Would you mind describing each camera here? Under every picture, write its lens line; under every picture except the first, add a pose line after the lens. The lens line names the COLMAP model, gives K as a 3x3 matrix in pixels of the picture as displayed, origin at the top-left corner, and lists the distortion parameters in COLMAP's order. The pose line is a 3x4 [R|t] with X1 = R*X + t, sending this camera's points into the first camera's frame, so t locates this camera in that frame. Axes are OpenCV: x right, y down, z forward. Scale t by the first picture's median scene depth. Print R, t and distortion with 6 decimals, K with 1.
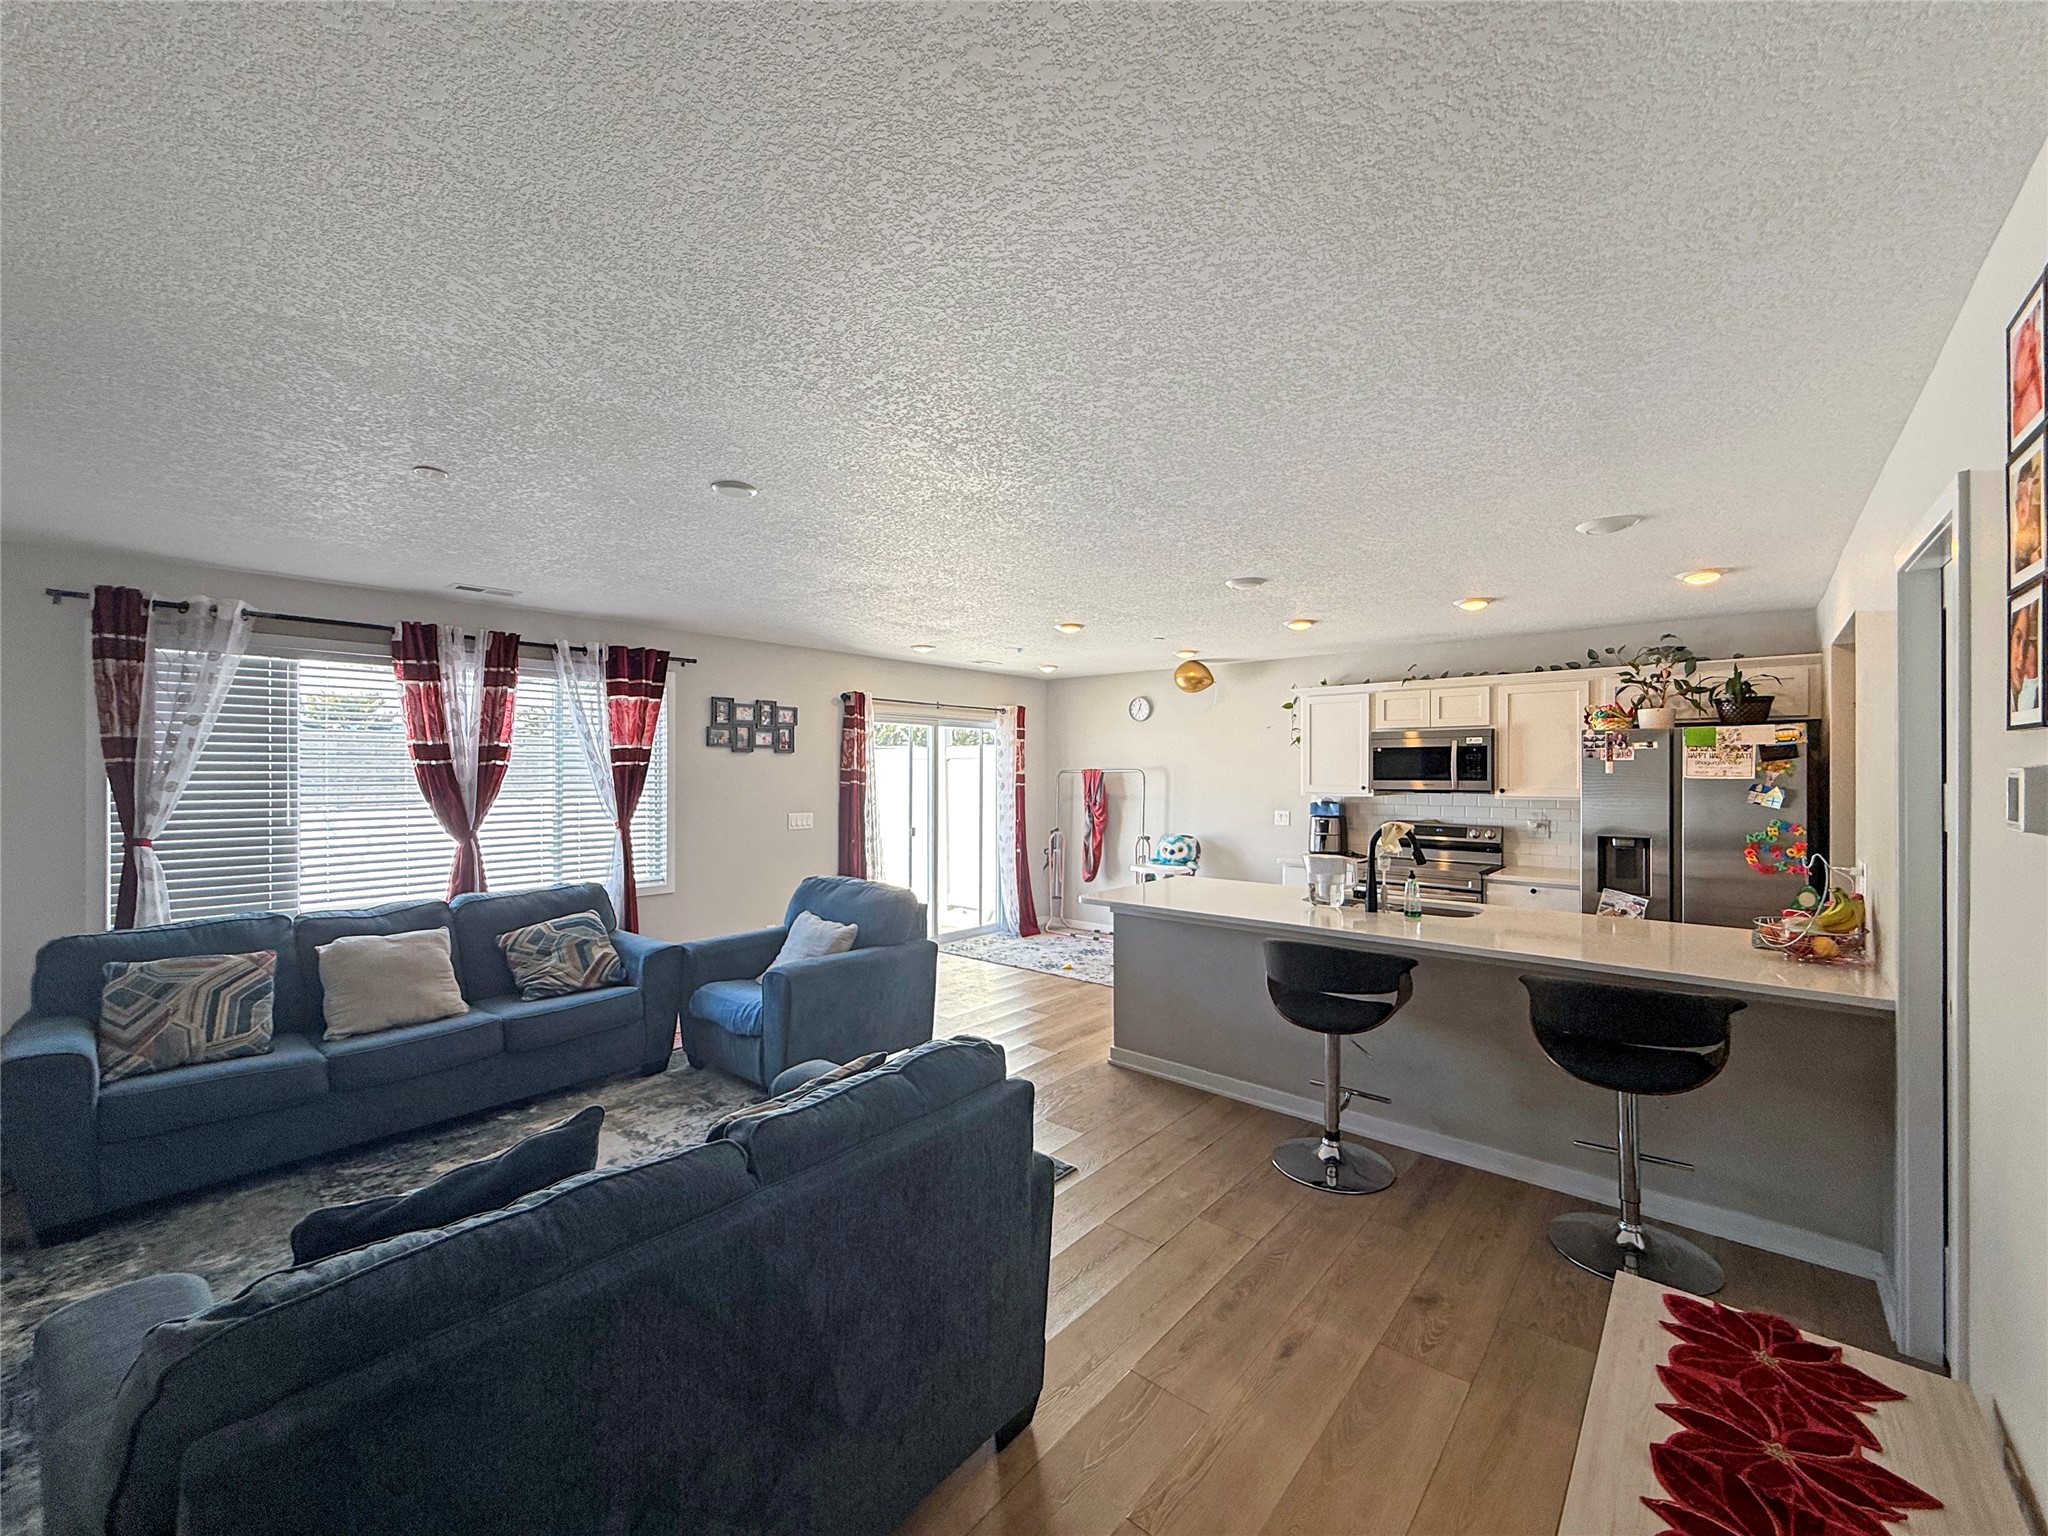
lens RADIAL K [[834.5, 0, 1028.8], [0, 834.5, 767.8], [0, 0, 1]] dist [0.000868, -0.000402]
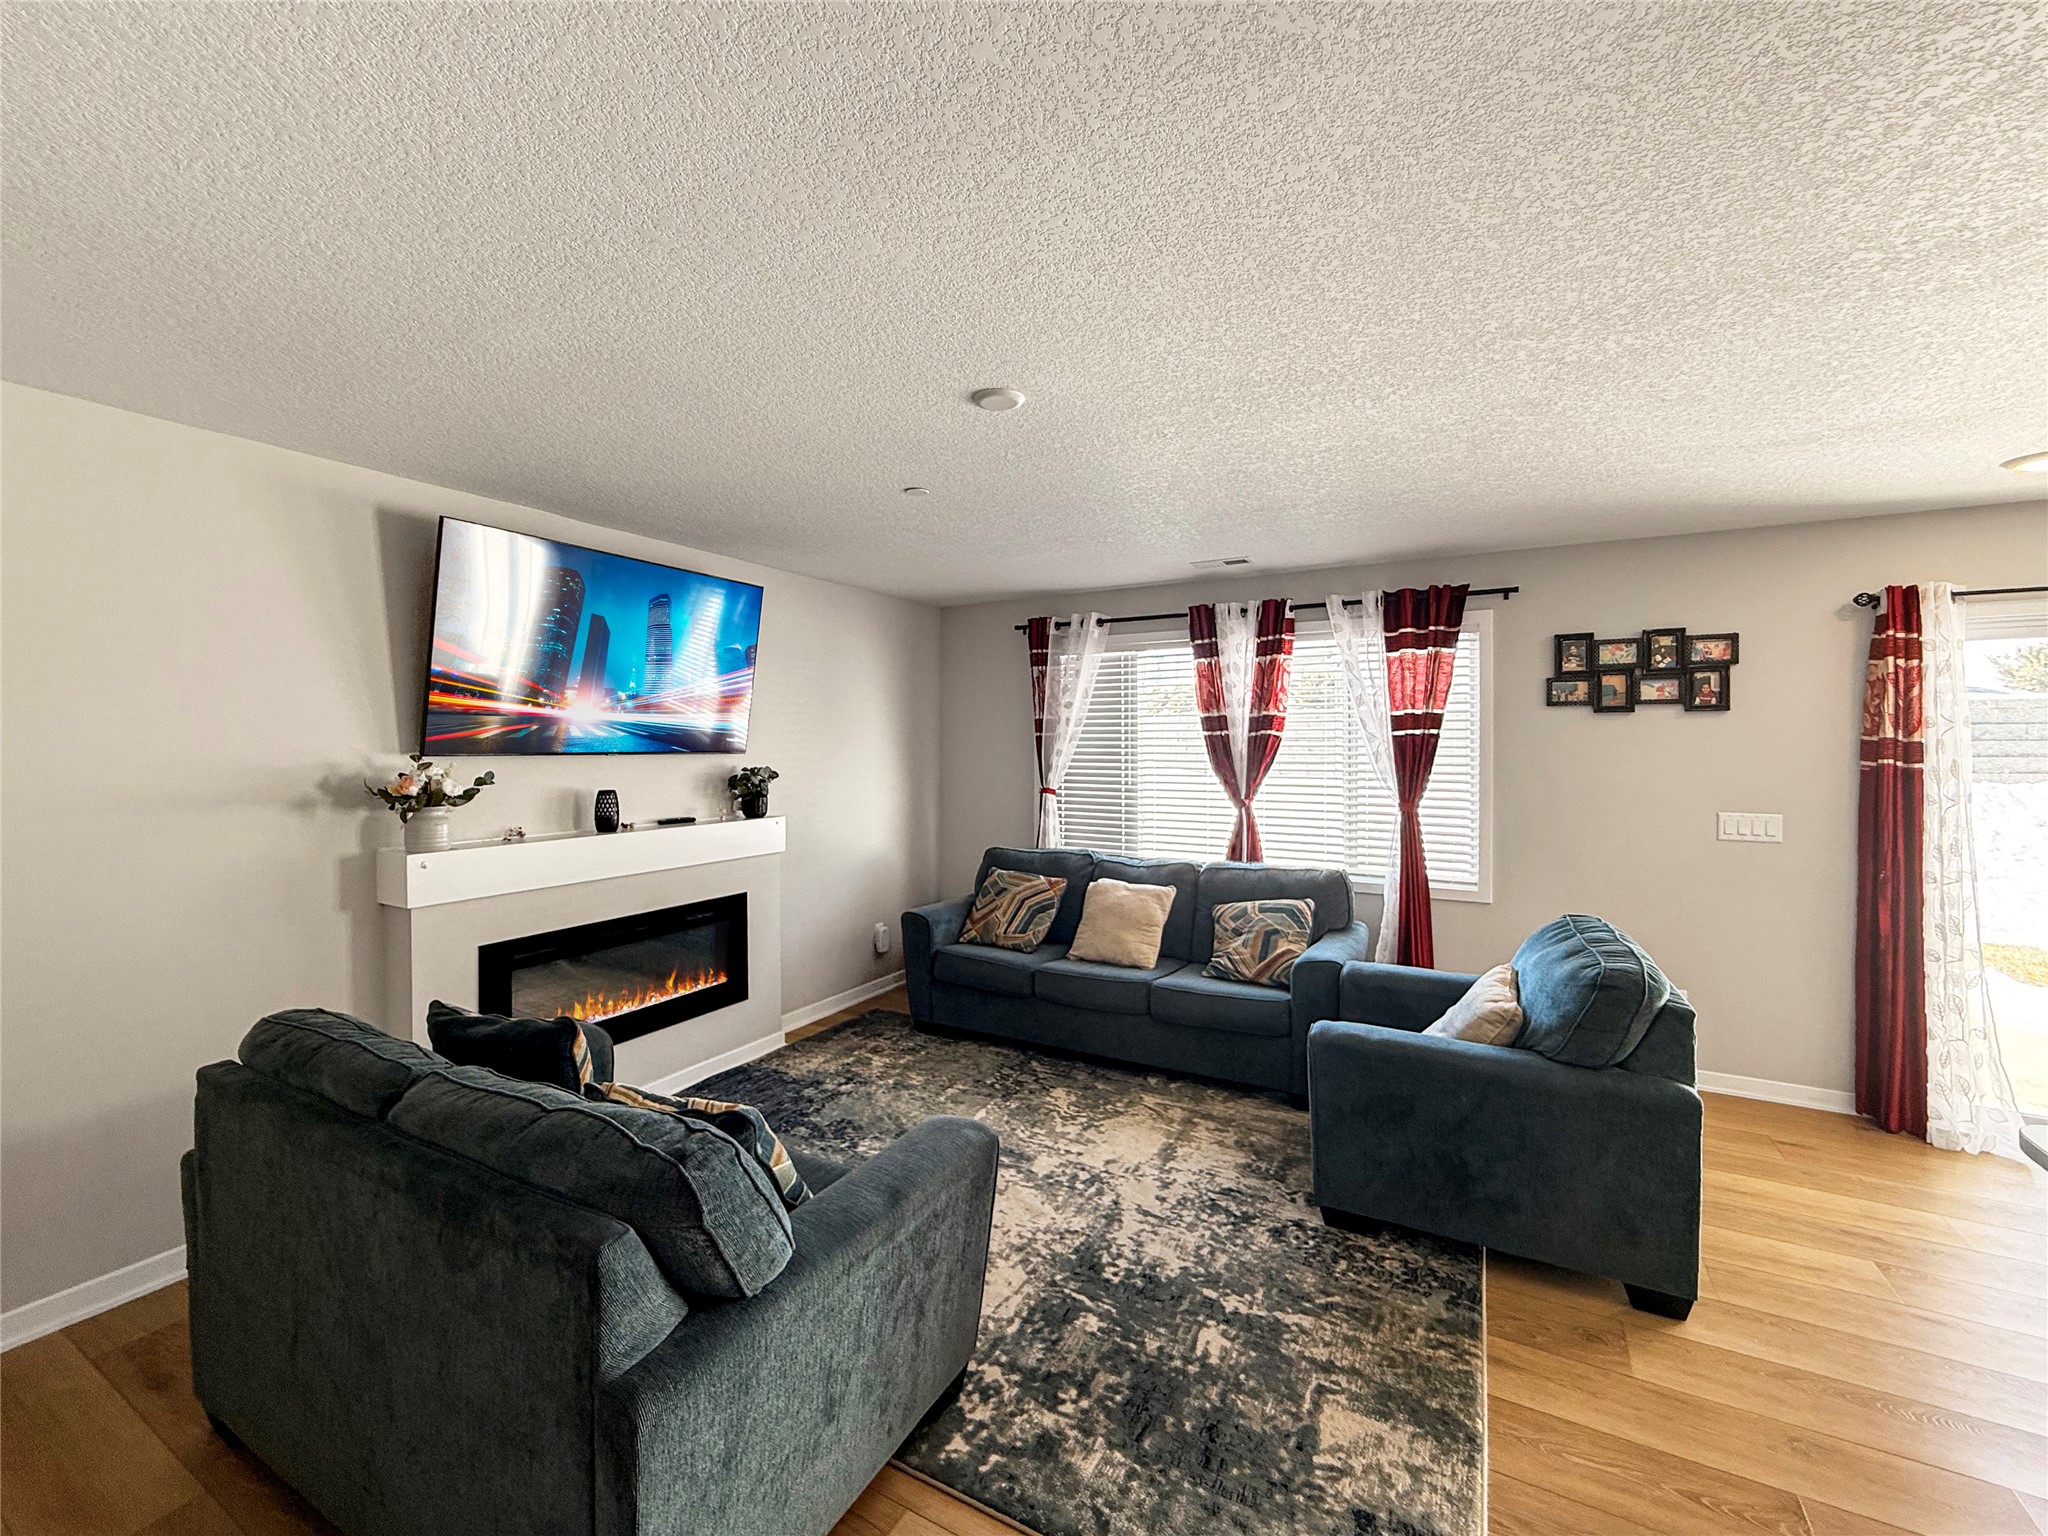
lens RADIAL K [[834.5, 0, 1011.4], [0, 834.5, 742.5], [0, 0, 1]] dist [0.000868, -0.000402]
pose [[0.186275, -0.003647, -0.982491, 0.237086], [0.002414, 0.999992, -0.003254, 0.006482], [0.982495, -0.001766, 0.186283, 0.440662]]
